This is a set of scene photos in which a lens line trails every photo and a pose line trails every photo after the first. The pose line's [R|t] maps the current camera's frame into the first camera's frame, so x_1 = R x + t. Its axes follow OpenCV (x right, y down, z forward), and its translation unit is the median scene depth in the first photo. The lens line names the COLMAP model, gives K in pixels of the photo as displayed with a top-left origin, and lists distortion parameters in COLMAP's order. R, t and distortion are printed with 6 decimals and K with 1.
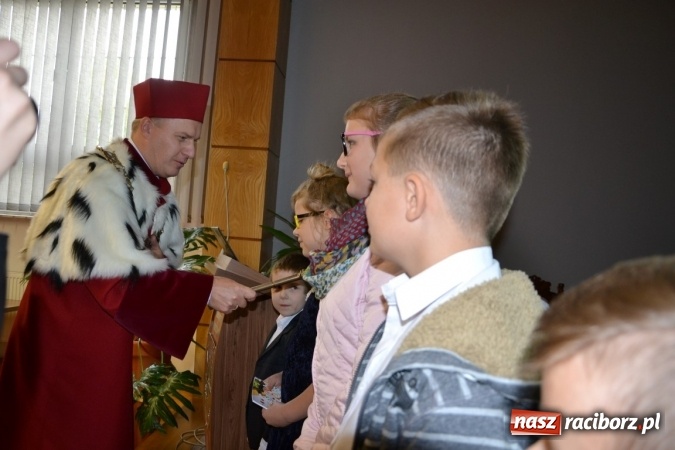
lens RADIAL K [[549.0, 0, 337.5], [0, 549.0, 225.0], [0, 0, 1]] dist [-0.100441, -0.001136]
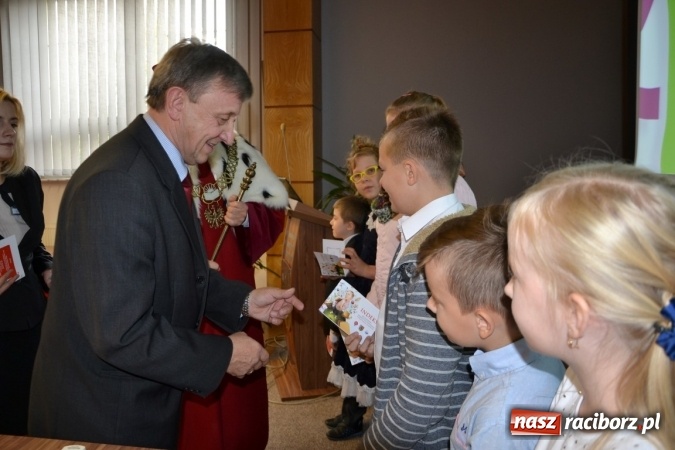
lens RADIAL K [[549.0, 0, 337.5], [0, 549.0, 225.0], [0, 0, 1]] dist [-0.100441, -0.001136]
pose [[0.994083, -0.068222, -0.084524, 0.010577], [0.078974, 0.988205, 0.131198, -0.035404], [0.074577, -0.137097, 0.987746, -0.214703]]
